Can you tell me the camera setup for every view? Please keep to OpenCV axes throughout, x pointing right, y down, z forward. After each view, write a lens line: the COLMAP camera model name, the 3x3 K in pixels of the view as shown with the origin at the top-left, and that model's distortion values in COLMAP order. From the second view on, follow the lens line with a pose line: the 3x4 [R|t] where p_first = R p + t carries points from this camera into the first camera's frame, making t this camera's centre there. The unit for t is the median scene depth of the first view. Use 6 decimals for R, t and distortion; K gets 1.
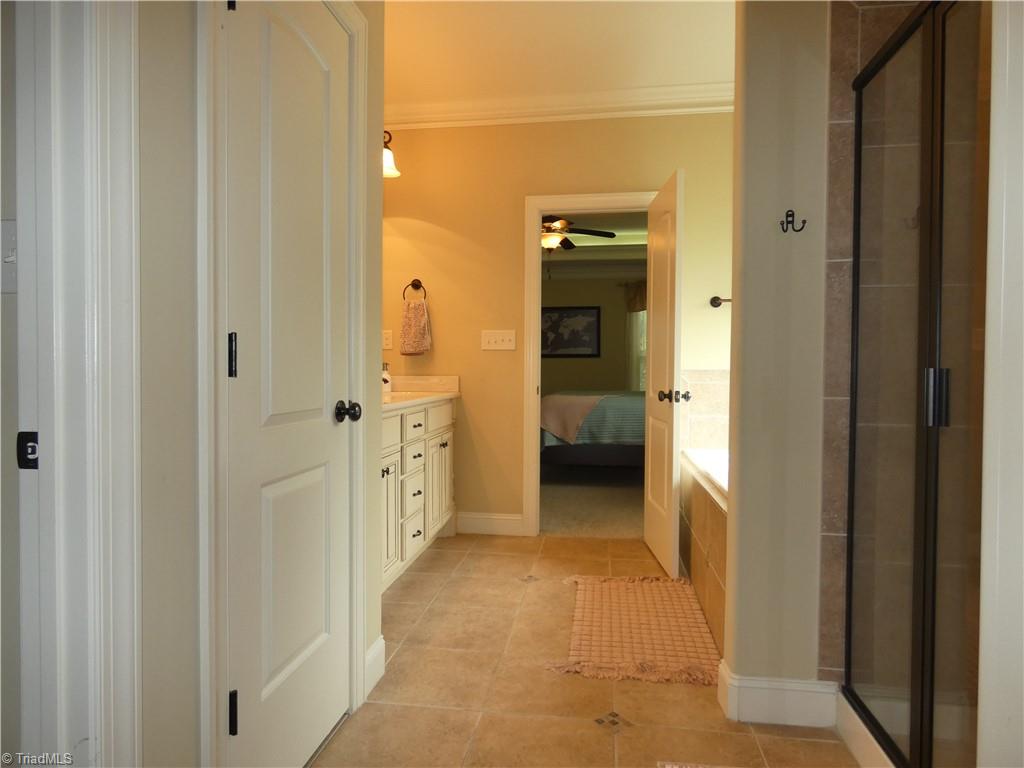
lens RADIAL K [[614.1, 0, 514.5], [0, 614.1, 380.9], [0, 0, 1]] dist [-0.003421, -0.000532]
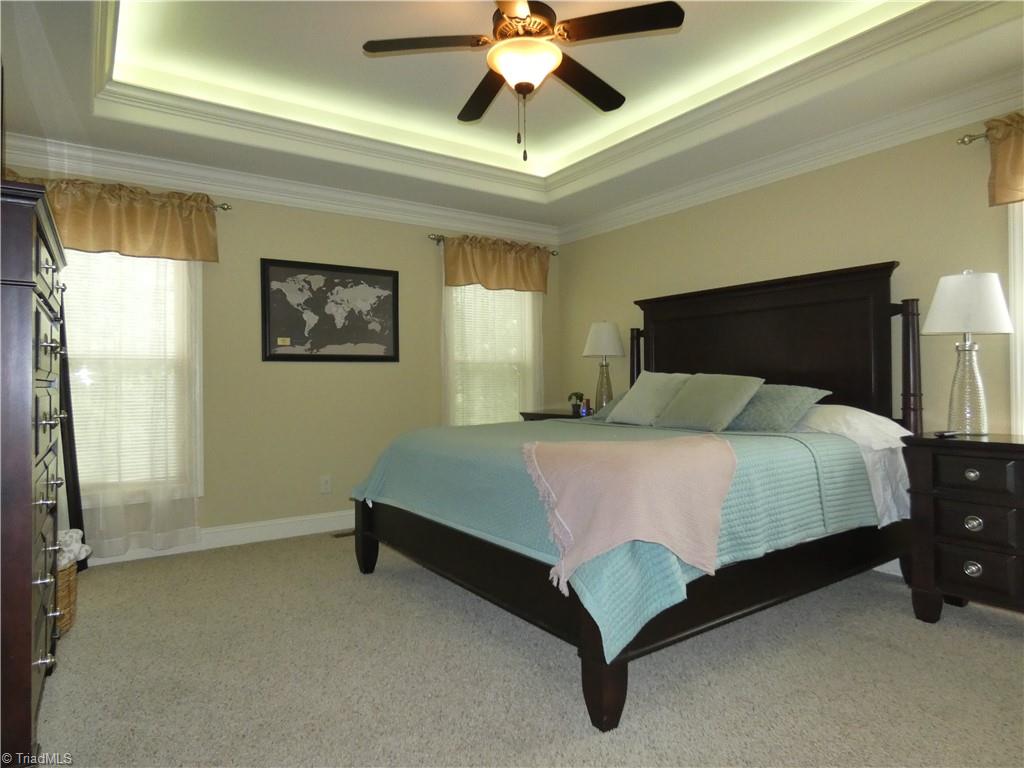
lens RADIAL K [[612.8, 0, 513.1], [0, 612.8, 381.8], [0, 0, 1]] dist [-0.001176, -0.001257]
pose [[0.730021, -0.011454, 0.683329, -0.360470], [0.026745, 0.999572, -0.011817, -0.023076], [-0.682901, 0.026902, 0.730015, 1.115069]]
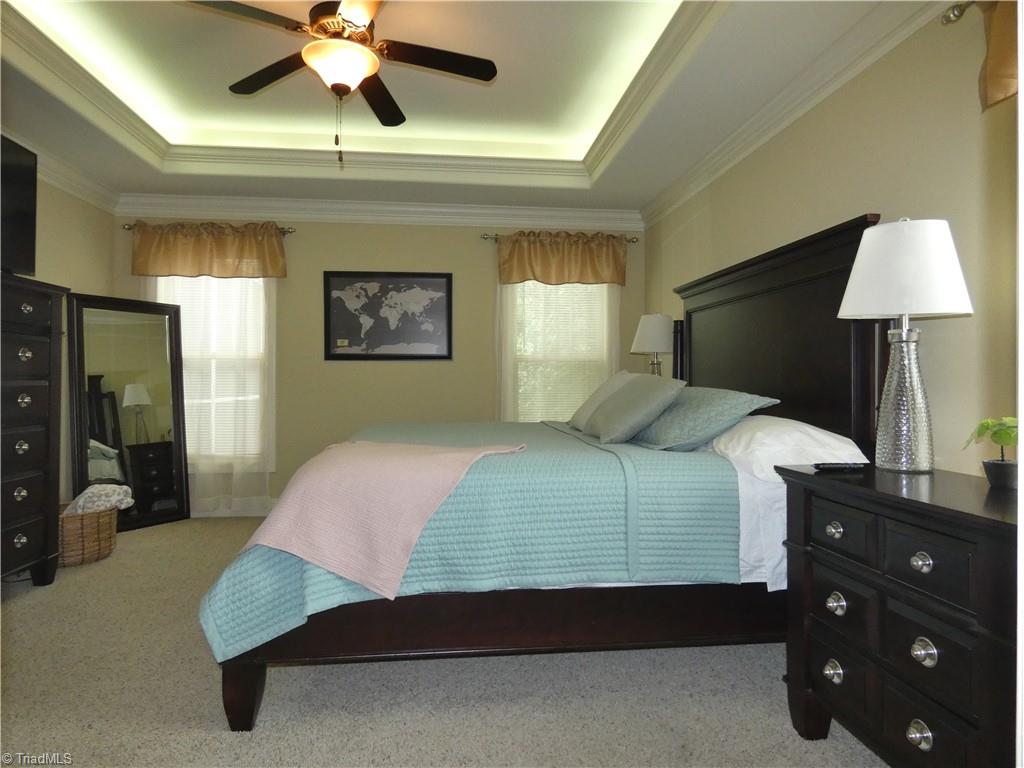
lens RADIAL K [[614.1, 0, 514.5], [0, 614.1, 380.9], [0, 0, 1]] dist [-0.003421, -0.000532]
pose [[0.966716, -0.001914, 0.255845, 0.101059], [0.006360, 0.999843, -0.016553, -0.018393], [-0.255774, 0.017629, 0.966576, 0.900033]]
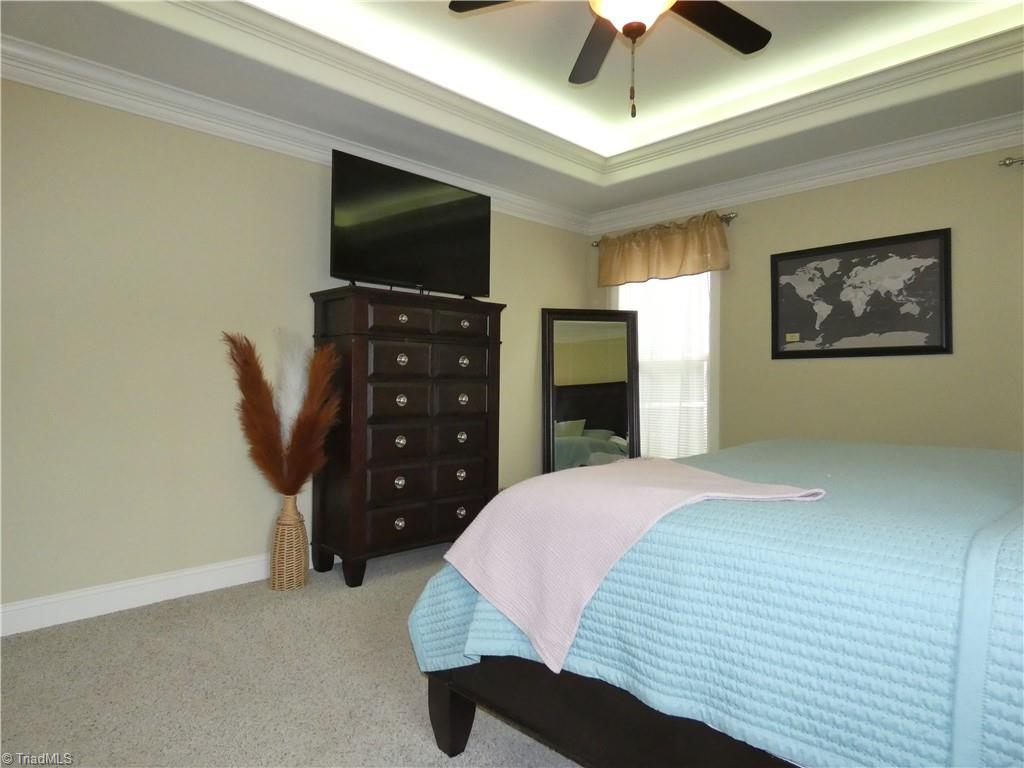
lens RADIAL K [[614.1, 0, 514.5], [0, 614.1, 380.9], [0, 0, 1]] dist [-0.003421, -0.000532]
pose [[0.797530, -0.003796, -0.603267, 0.328982], [-0.011369, 0.999708, -0.021321, -0.018413], [0.603172, 0.023863, 0.797254, 1.086073]]
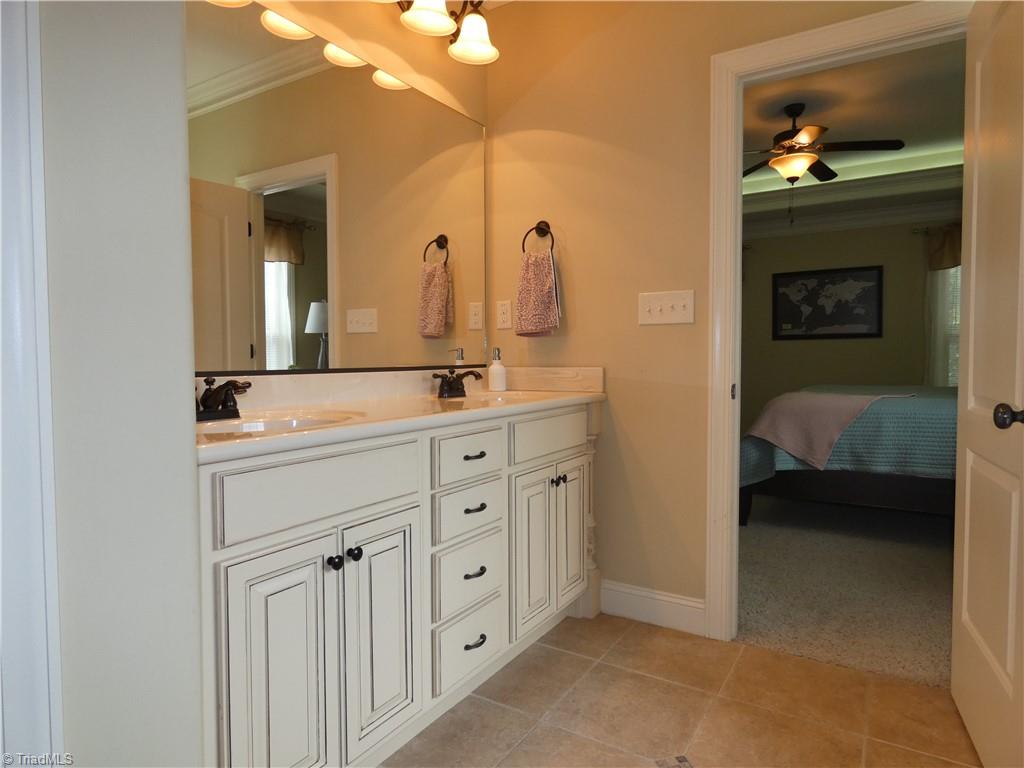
lens RADIAL K [[614.1, 0, 514.5], [0, 614.1, 380.9], [0, 0, 1]] dist [-0.003421, -0.000532]
pose [[0.914227, 0.005554, -0.405164, 0.082733], [0.002487, 0.999810, 0.019317, -0.006130], [0.405195, -0.018667, 0.914040, 0.384103]]
